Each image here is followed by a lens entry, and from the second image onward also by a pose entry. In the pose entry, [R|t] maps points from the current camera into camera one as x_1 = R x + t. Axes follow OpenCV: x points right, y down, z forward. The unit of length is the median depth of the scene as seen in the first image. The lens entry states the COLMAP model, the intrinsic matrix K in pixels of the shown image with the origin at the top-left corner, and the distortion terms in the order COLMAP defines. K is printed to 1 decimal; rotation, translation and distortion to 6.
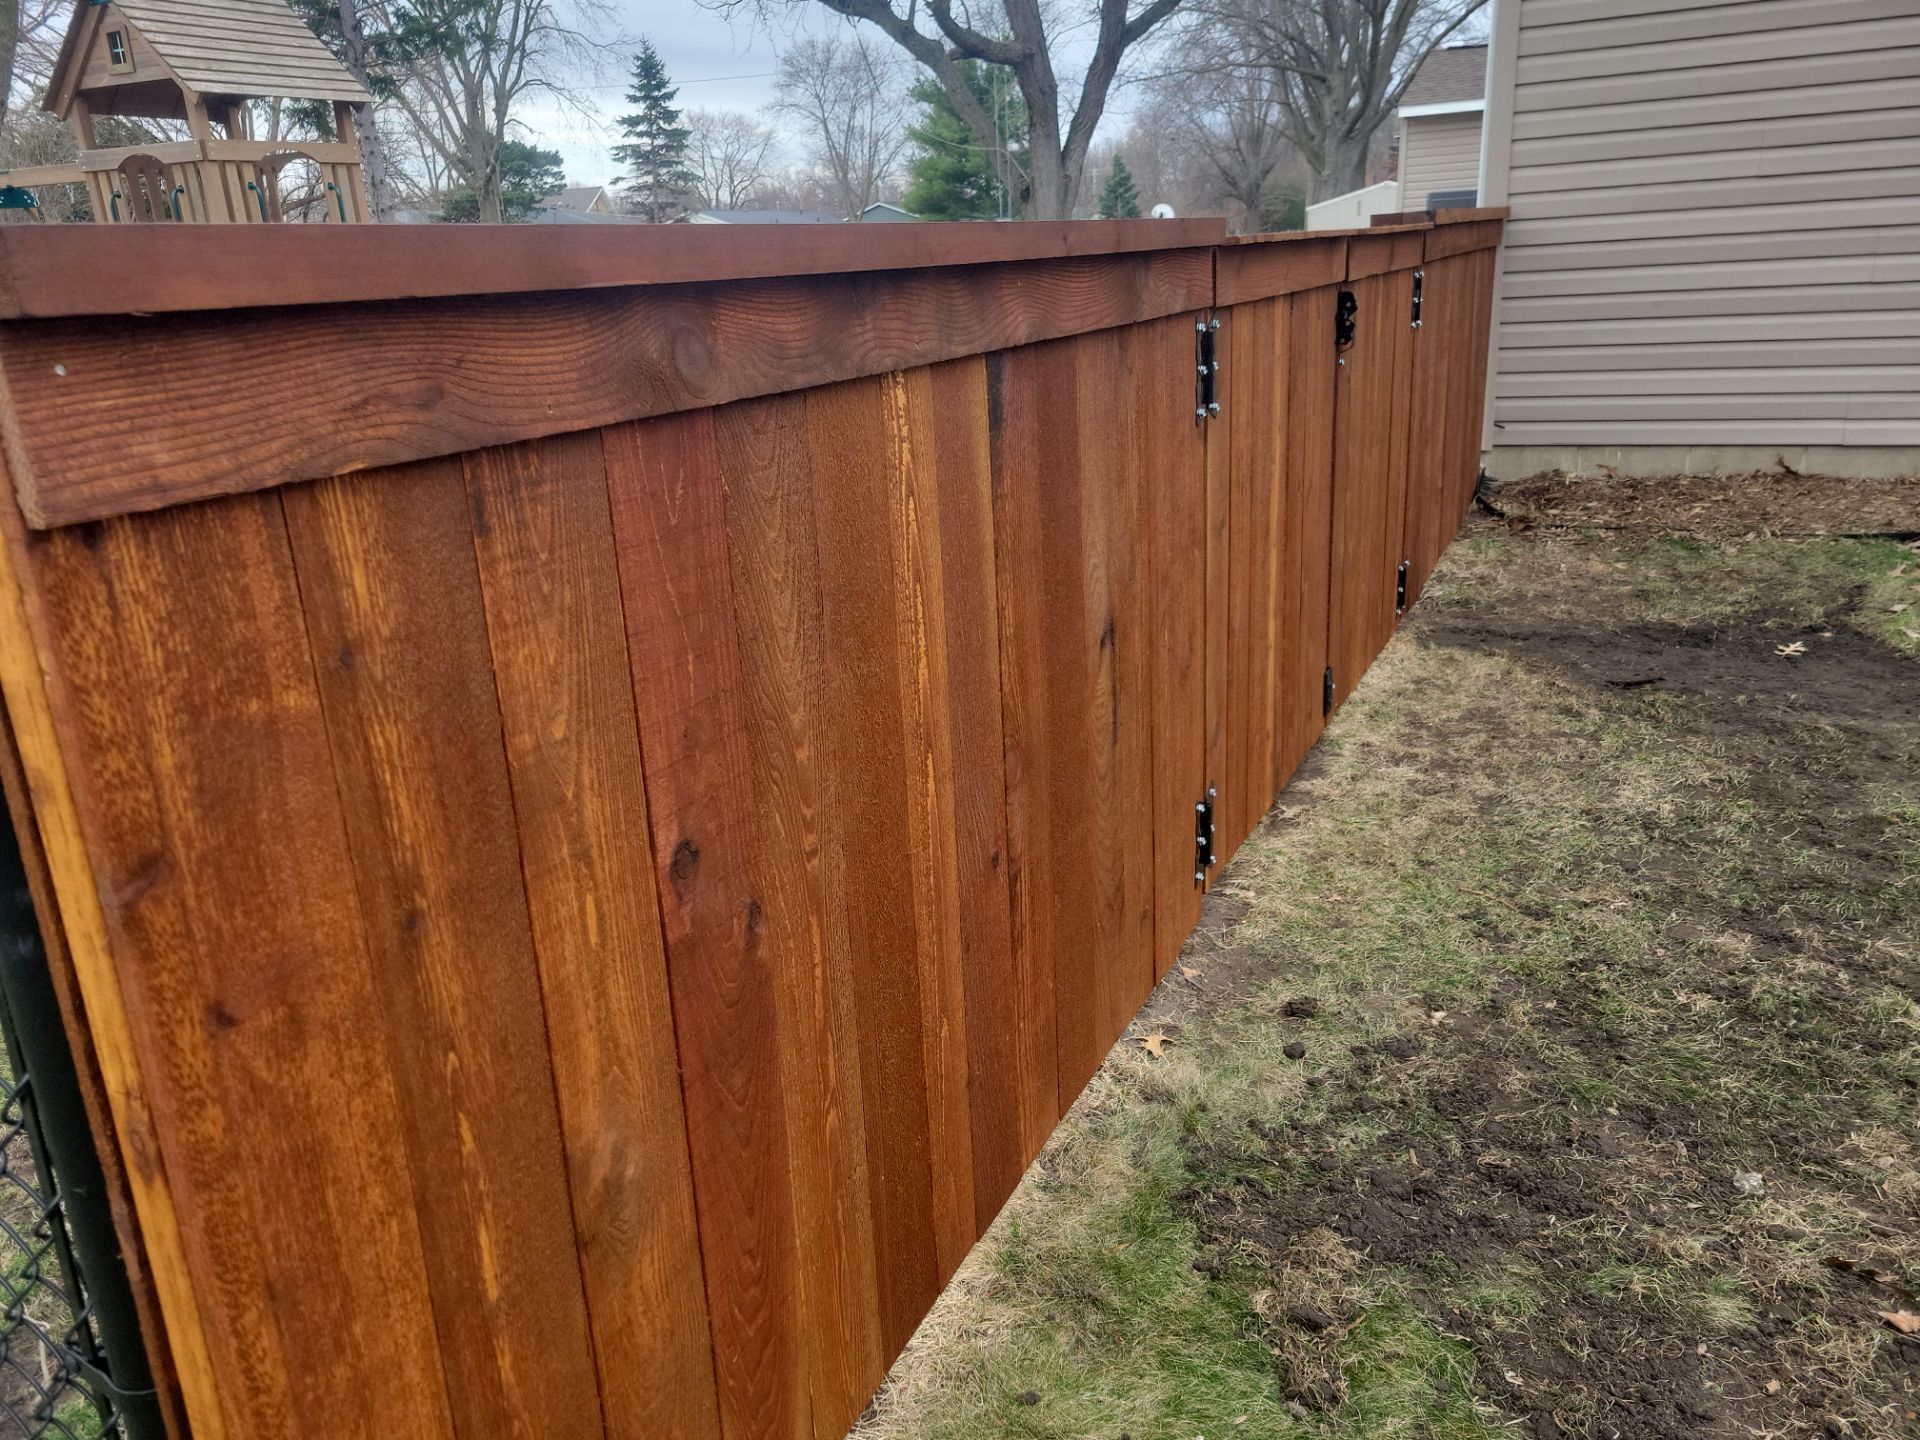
lens RADIAL K [[1487.5, 0, 960.0], [0, 1487.5, 720.0], [0, 0, 1]] dist [0.024424, 0.000360]
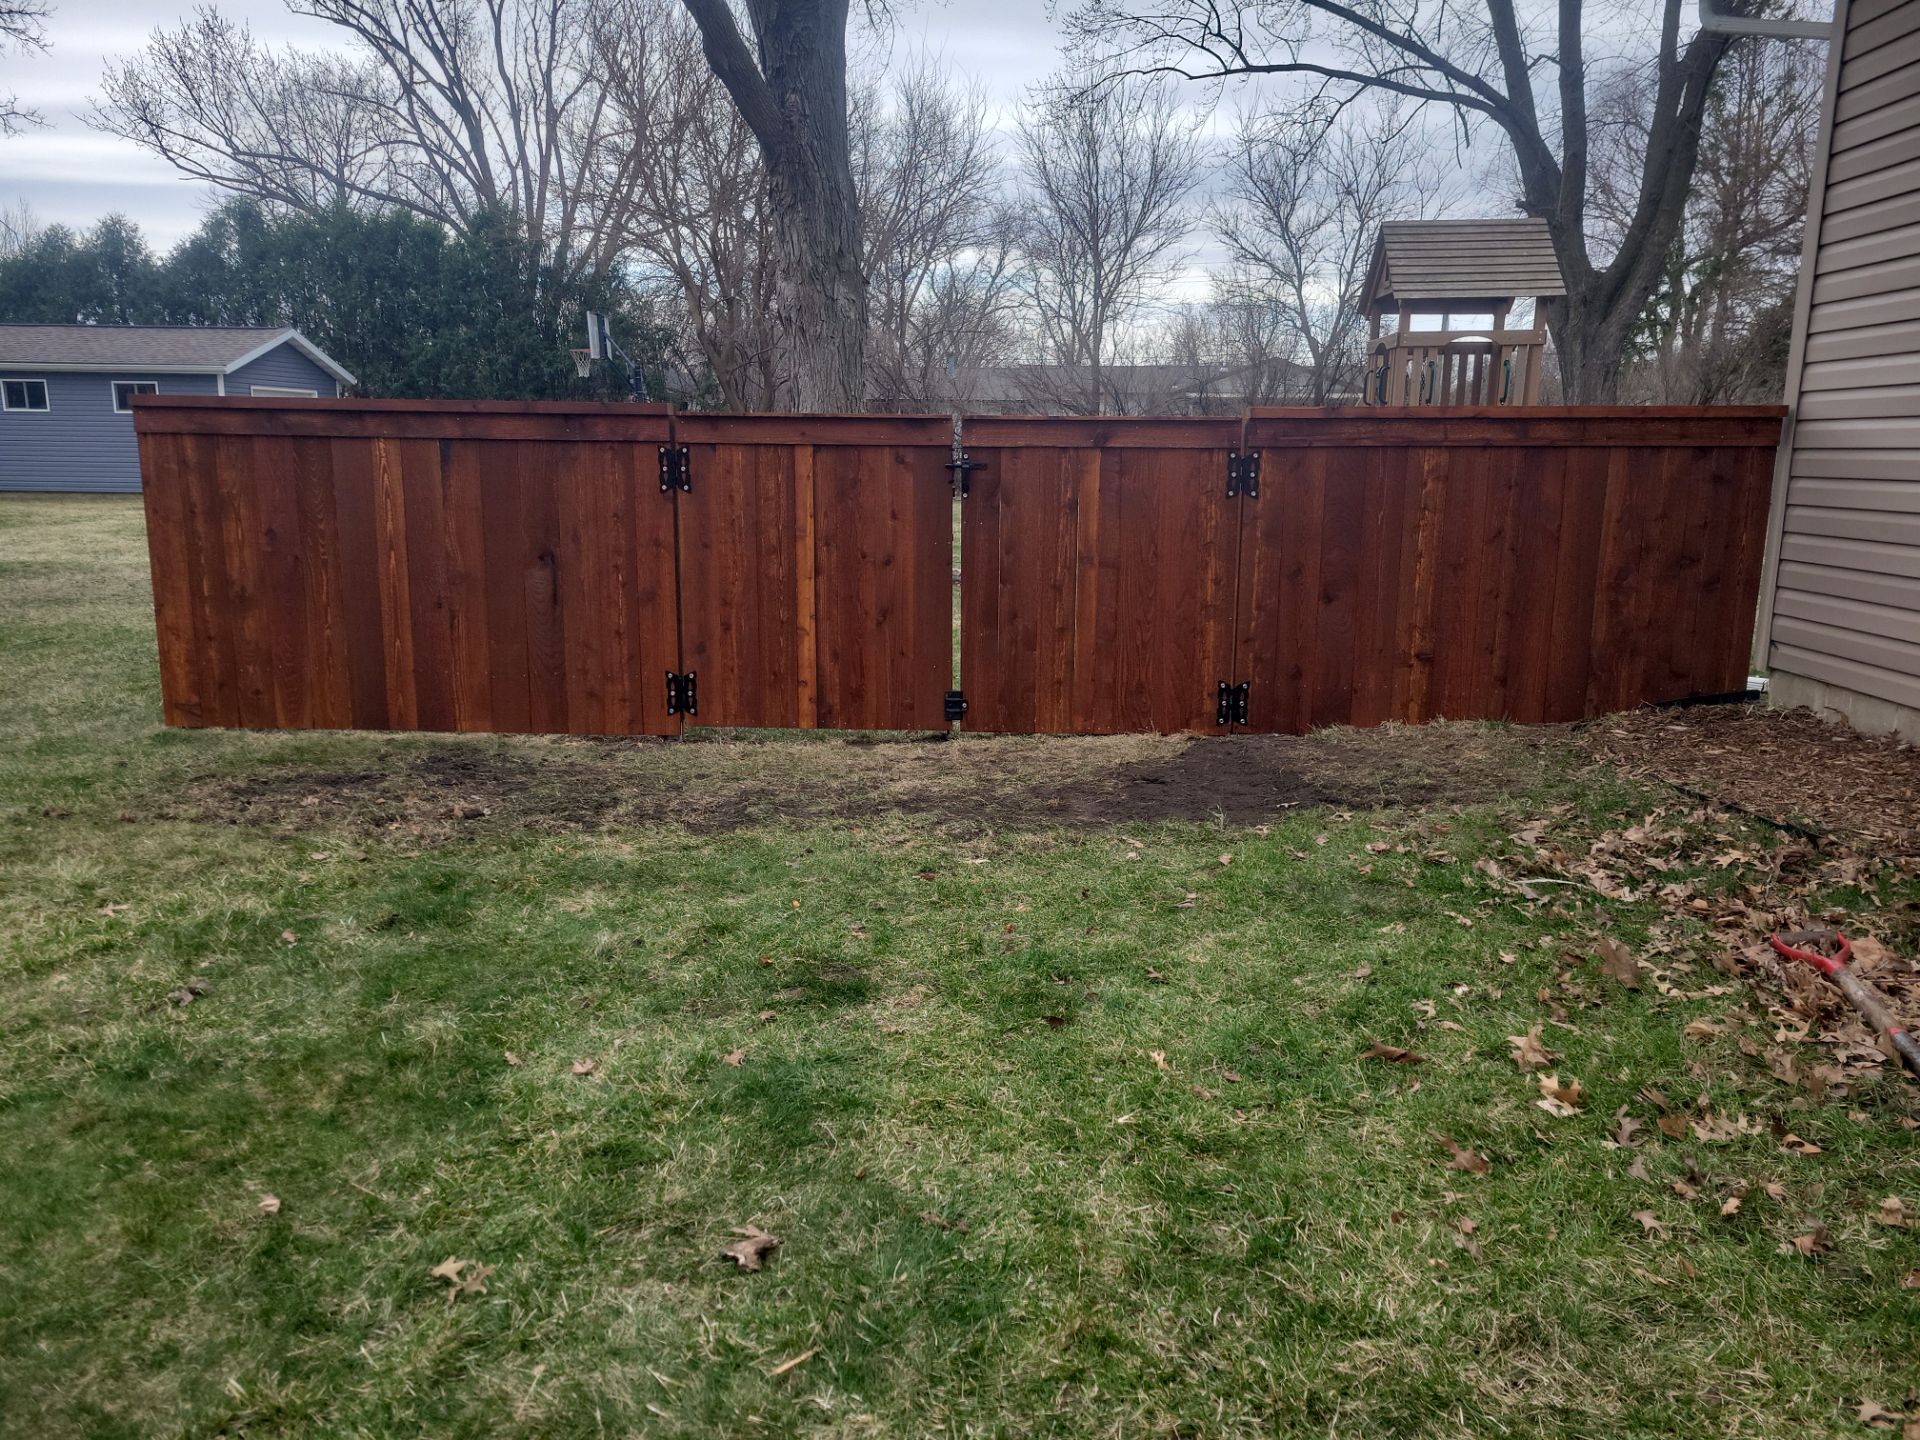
lens RADIAL K [[1487.5, 0, 960.0], [0, 1487.5, 720.0], [0, 0, 1]] dist [0.024424, 0.000360]
pose [[0.372099, 0.218895, -0.902013, 3.858826], [-0.307672, 0.945941, 0.102634, -0.384773], [0.875717, 0.239334, 0.419331, 0.858568]]
